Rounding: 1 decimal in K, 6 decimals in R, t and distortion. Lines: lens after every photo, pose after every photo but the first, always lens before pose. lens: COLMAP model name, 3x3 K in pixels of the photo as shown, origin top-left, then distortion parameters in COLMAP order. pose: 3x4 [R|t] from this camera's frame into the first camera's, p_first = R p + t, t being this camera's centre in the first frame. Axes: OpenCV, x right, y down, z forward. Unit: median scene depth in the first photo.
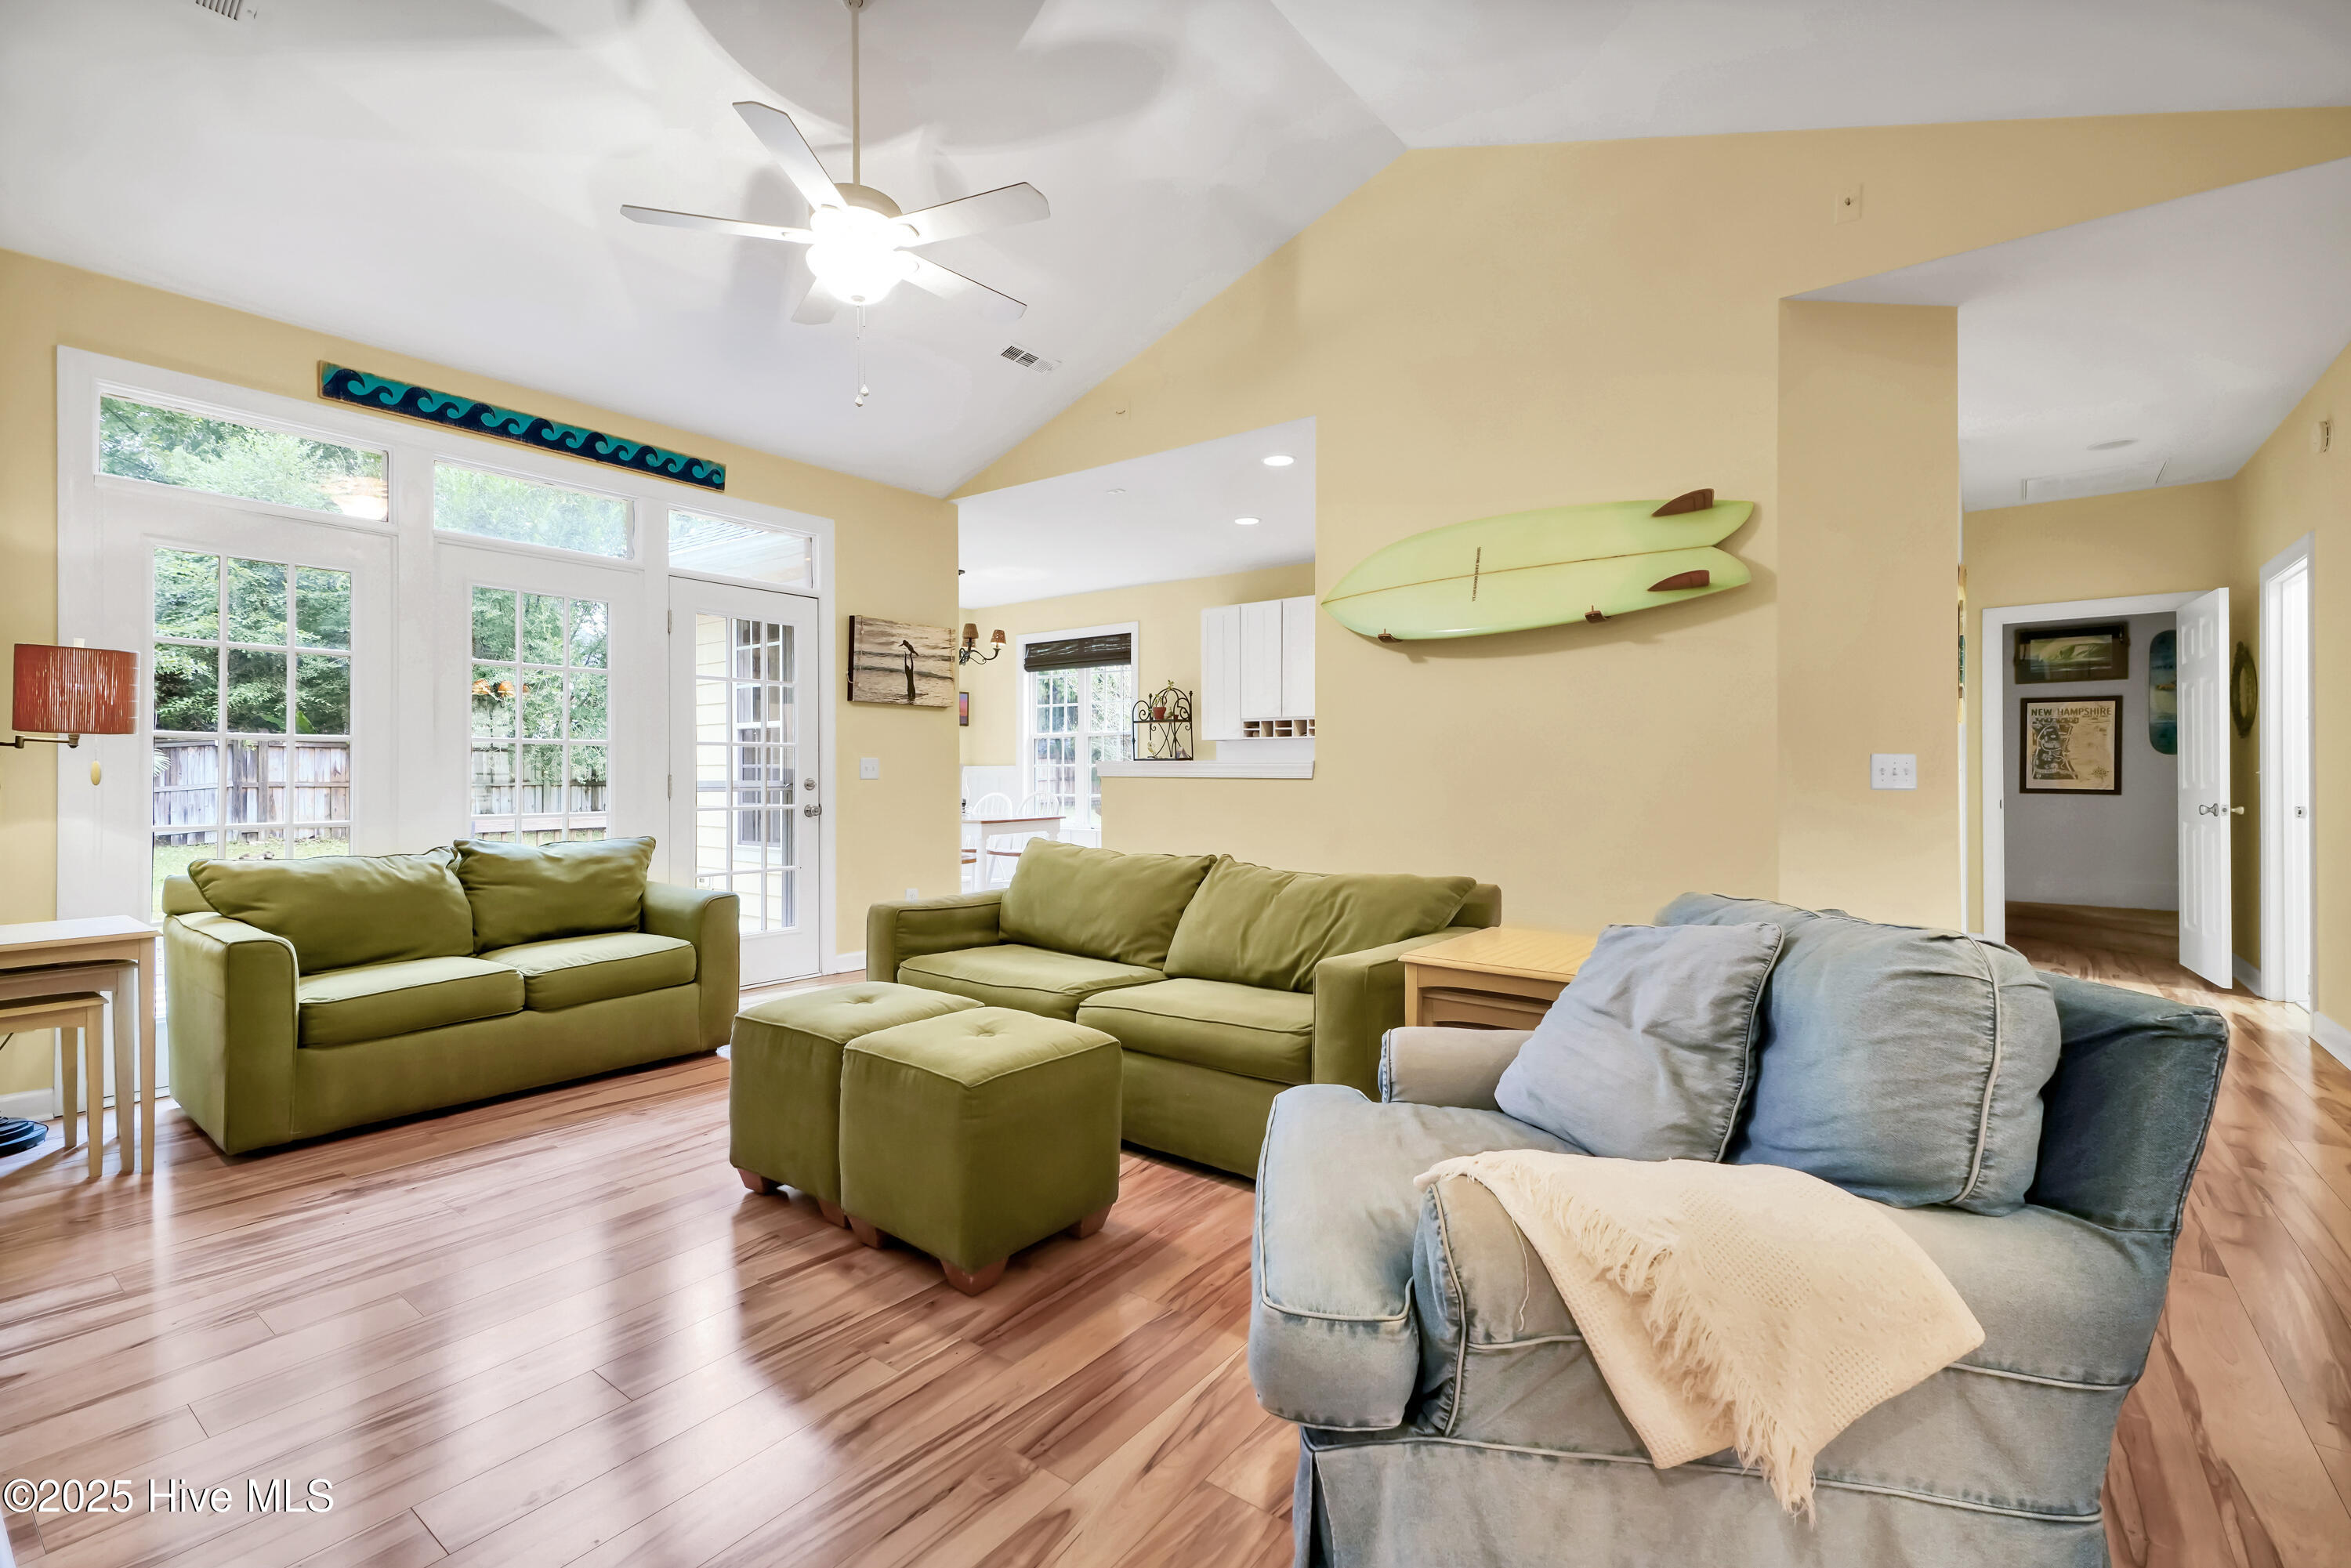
lens RADIAL K [[1038.3, 0, 1180.2], [0, 1038.3, 779.2], [0, 0, 1]] dist [0.017959, 0.000097]
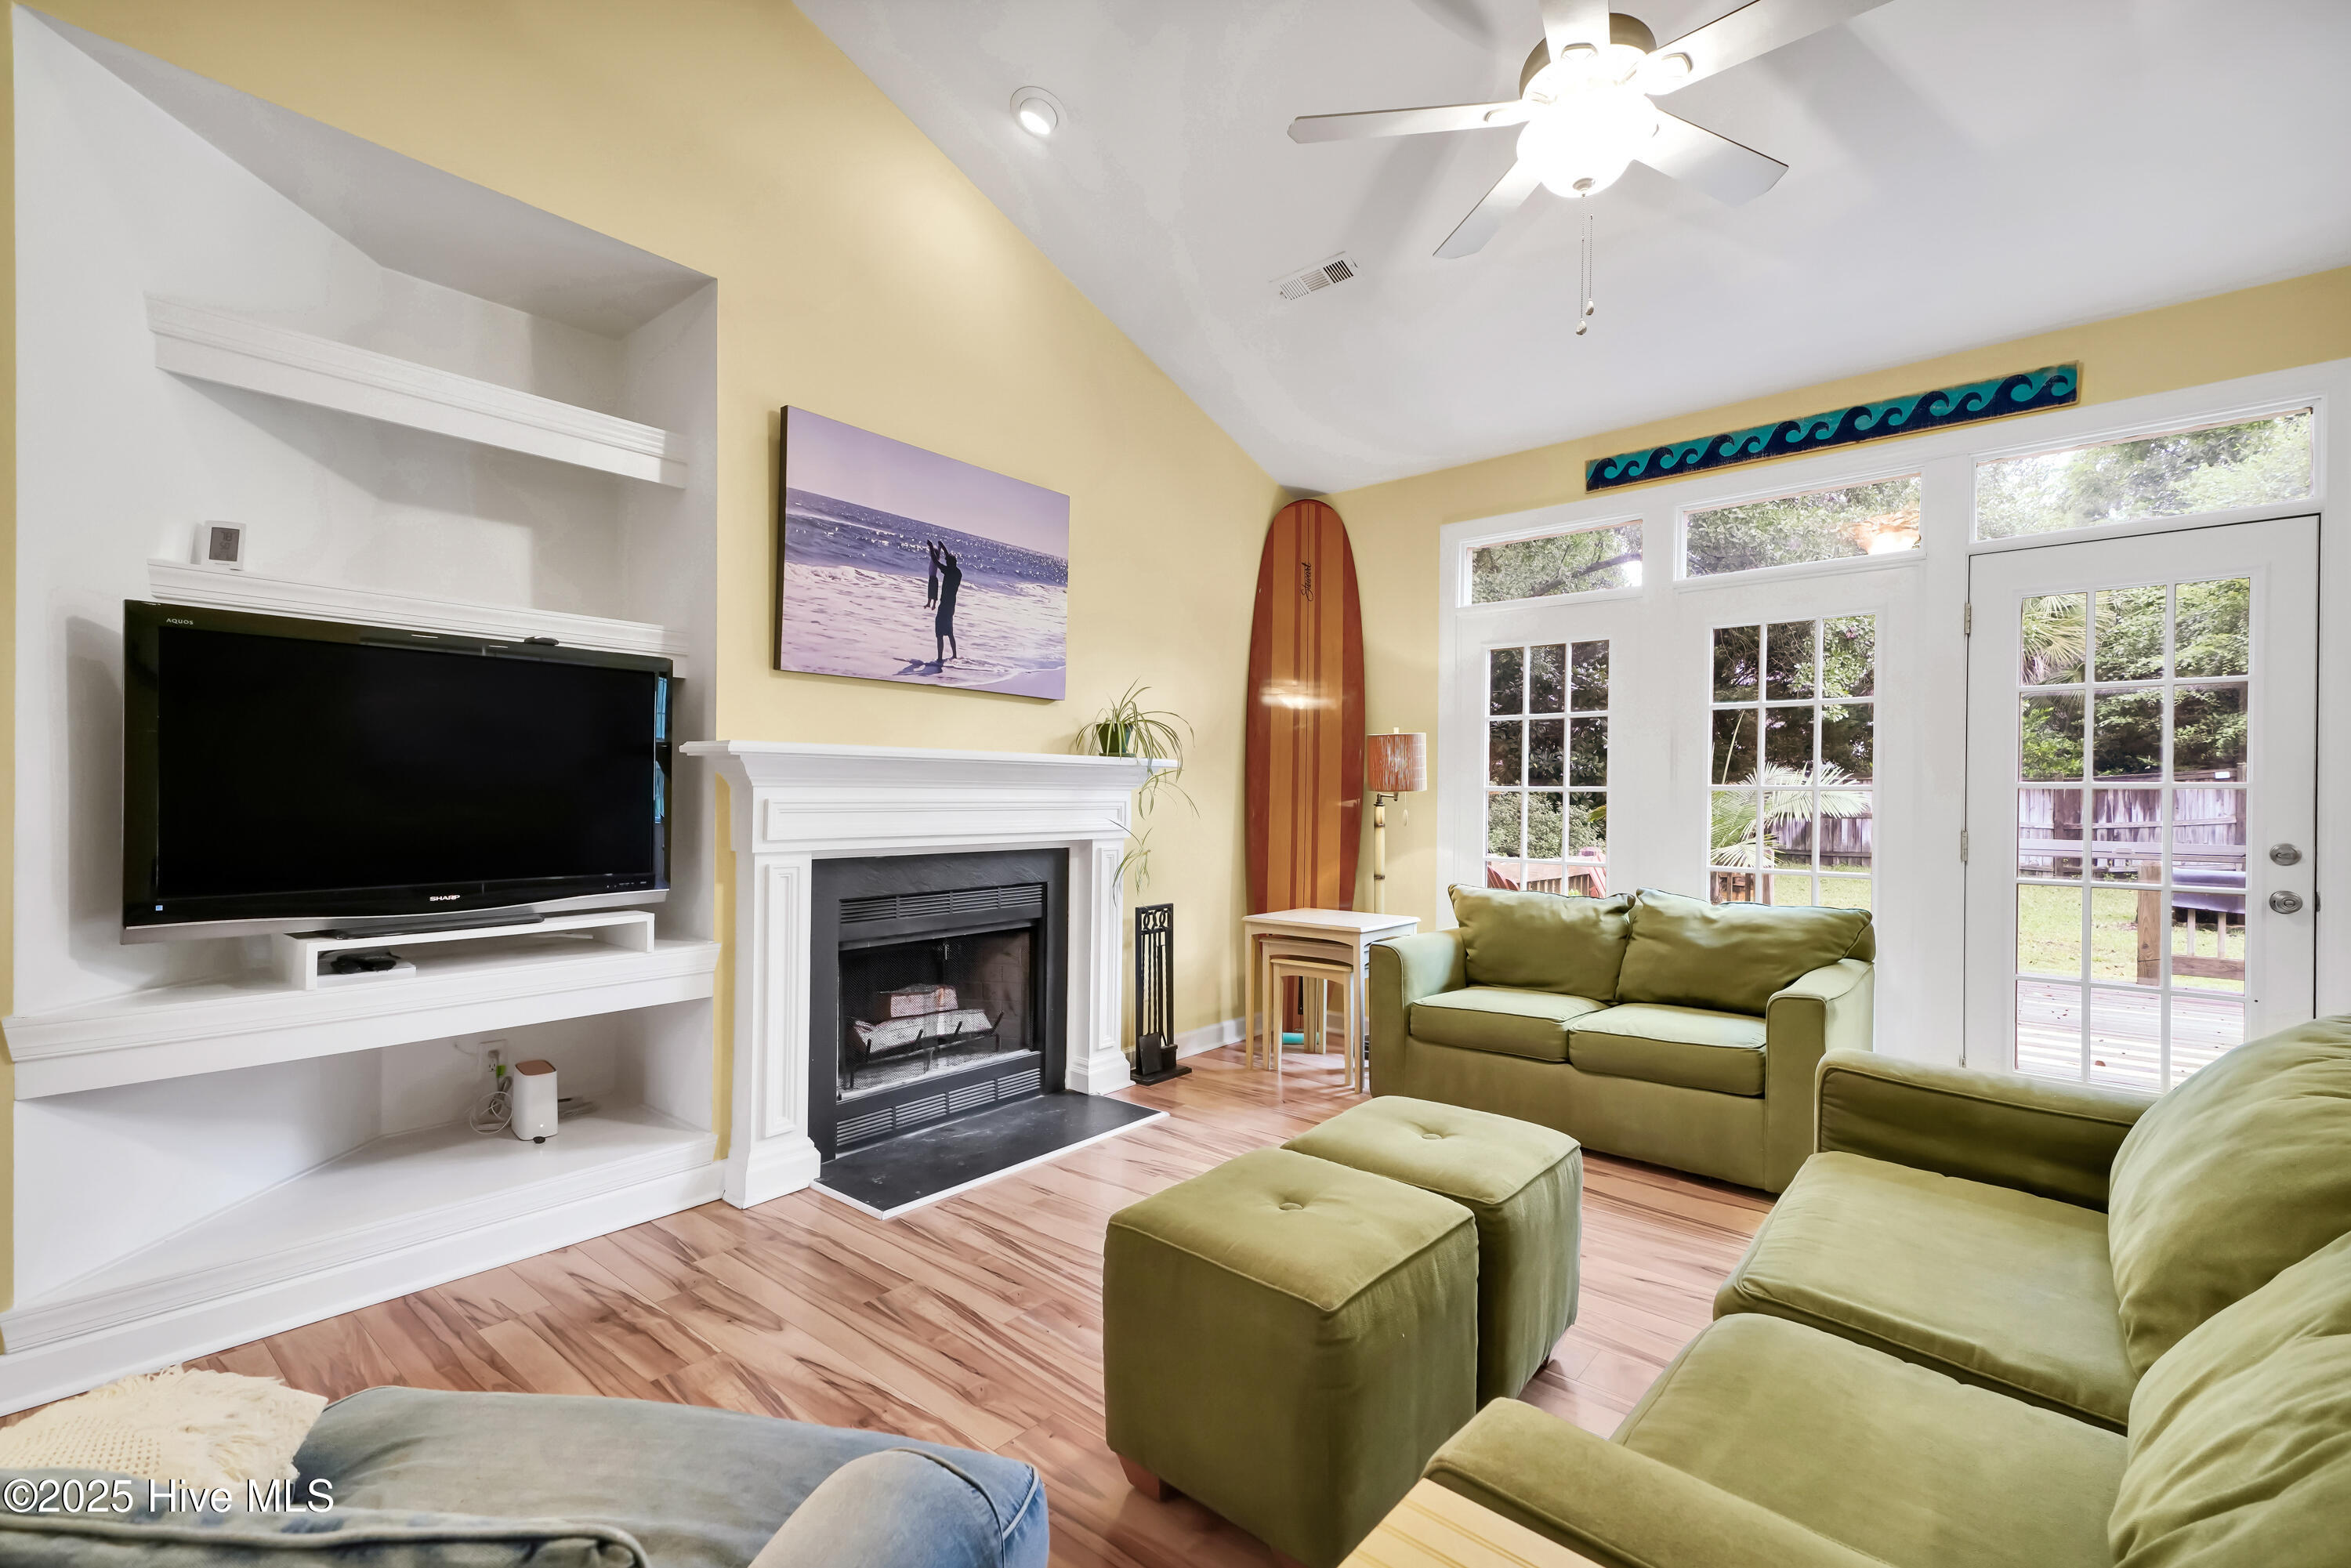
lens RADIAL K [[1048.8, 0, 1170.5], [0, 1048.8, 801.8], [0, 0, 1]] dist [0.016720, -0.000115]
pose [[-0.077928, 0.006481, -0.996938, 0.348965], [-0.012172, 0.999898, 0.007451, -0.027291], [0.996885, 0.012715, -0.077841, 0.608667]]
